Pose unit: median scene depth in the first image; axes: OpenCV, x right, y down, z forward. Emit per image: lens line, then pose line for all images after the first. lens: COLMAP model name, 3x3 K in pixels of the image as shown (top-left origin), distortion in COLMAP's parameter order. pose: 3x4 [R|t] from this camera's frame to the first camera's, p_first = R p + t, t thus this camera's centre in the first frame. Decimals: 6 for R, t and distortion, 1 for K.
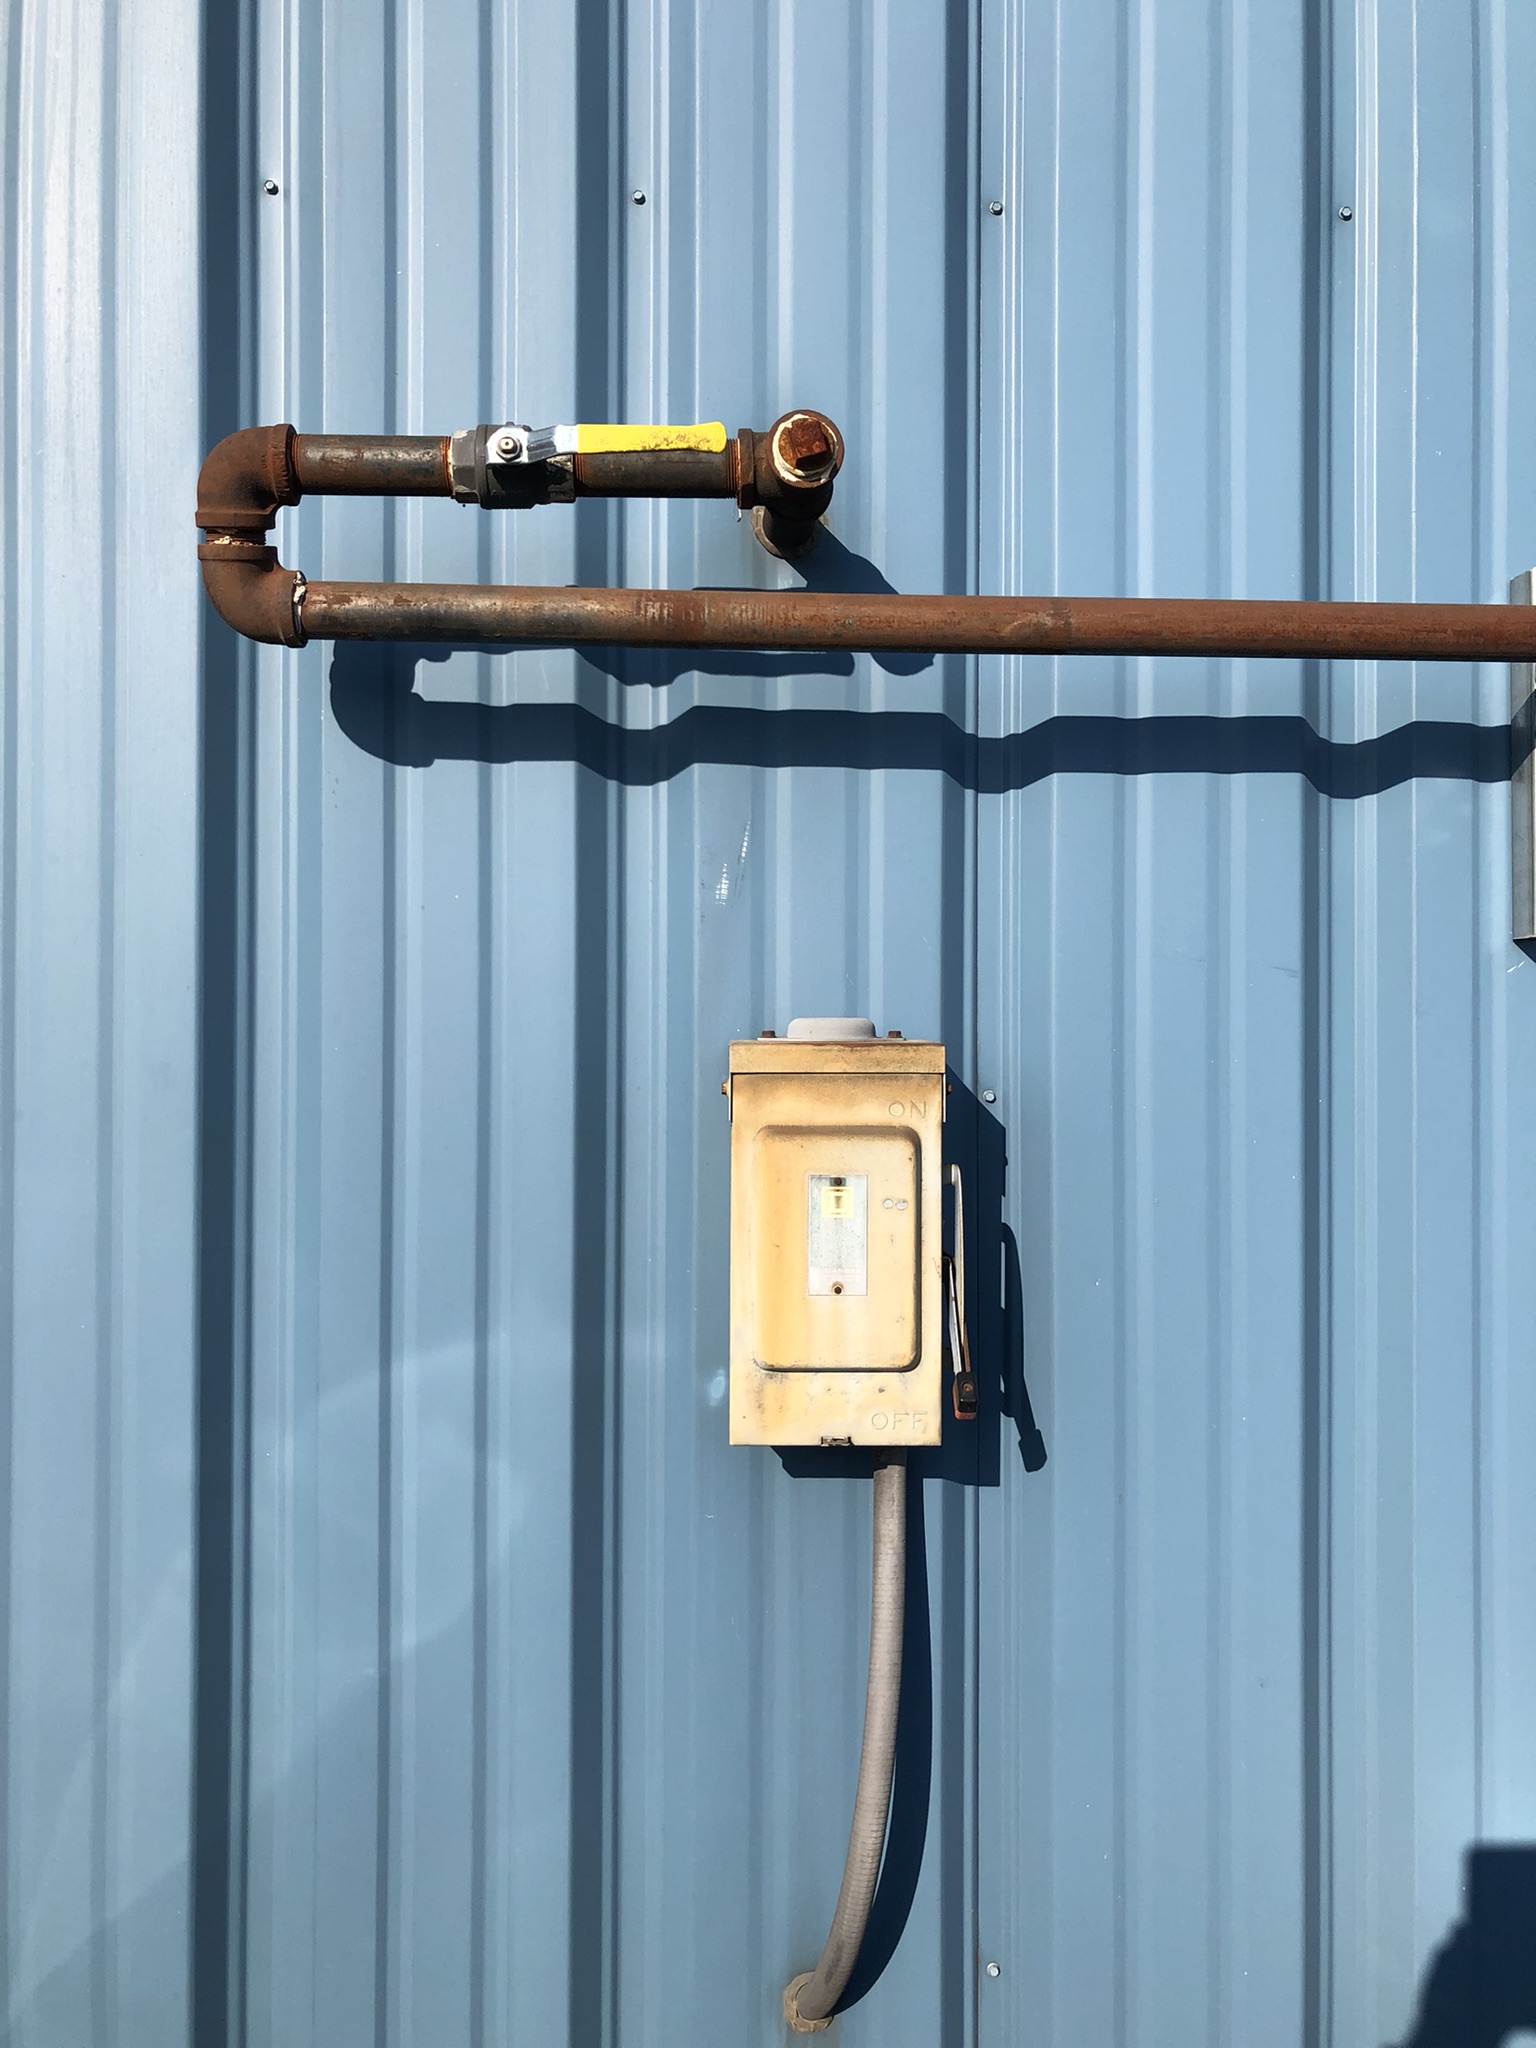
lens RADIAL K [[1685.1, 0, 764.1], [0, 1685.1, 1029.0], [0, 0, 1]] dist [0.016674, -0.027472]
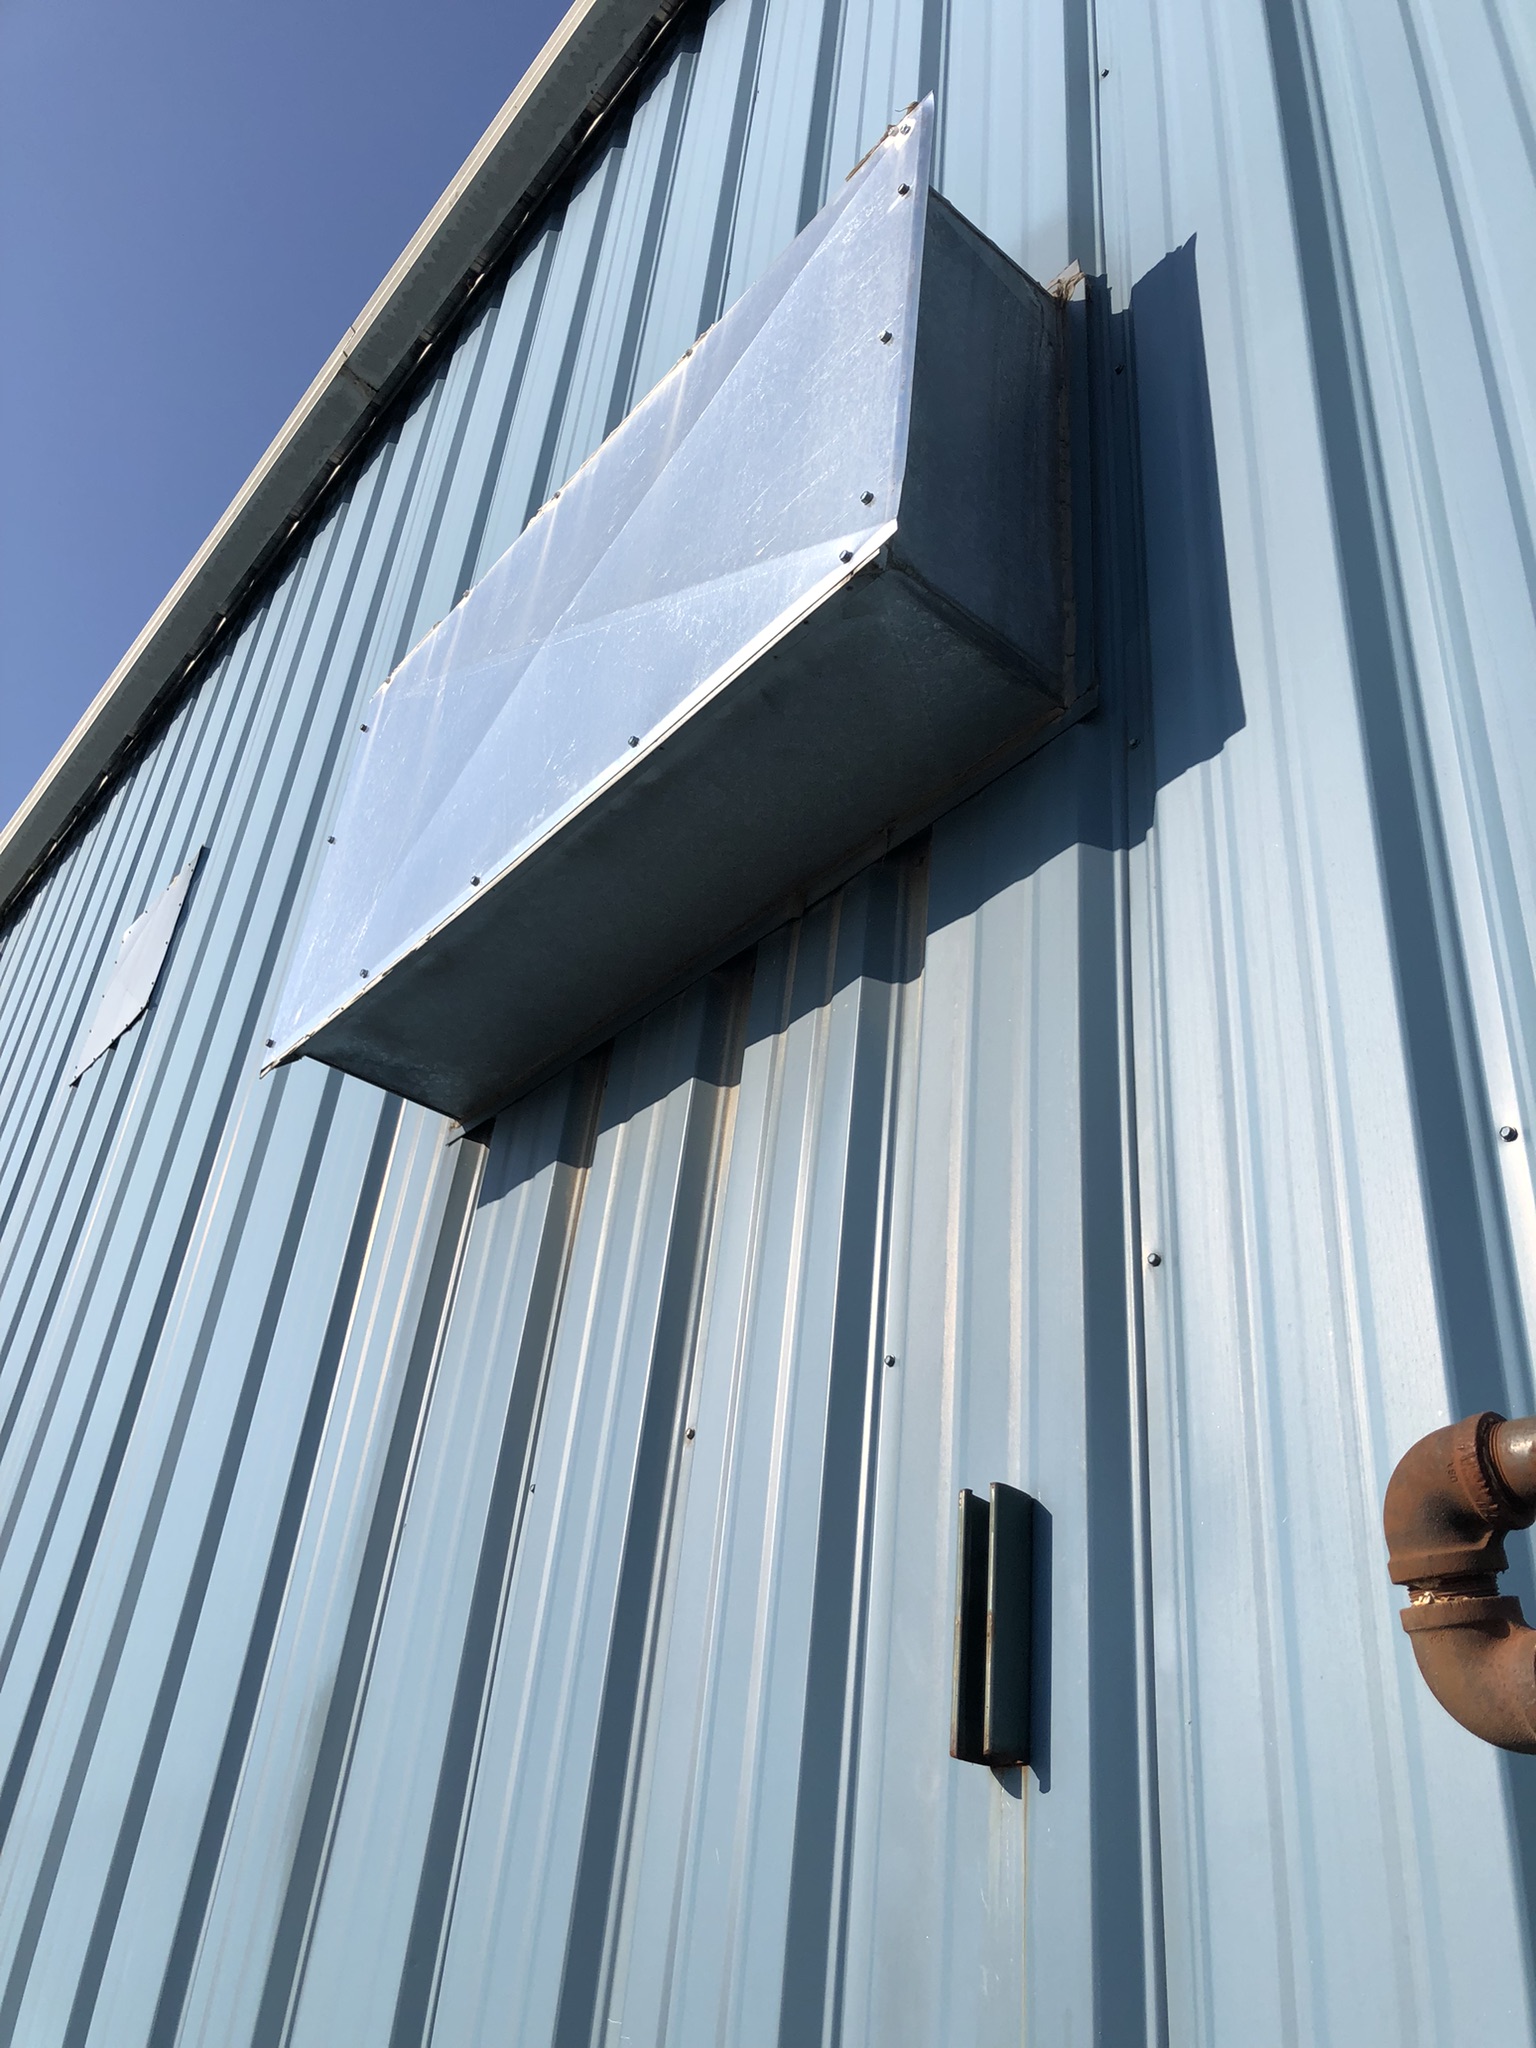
lens RADIAL K [[1685.1, 0, 758.9], [0, 1685.1, 1027.7], [0, 0, 1]] dist [0.016674, -0.027472]
pose [[0.593908, -0.392977, -0.702027, 0.080041], [-0.095419, 0.832025, -0.546470, -0.079714], [0.798854, 0.391540, 0.456649, 0.365129]]
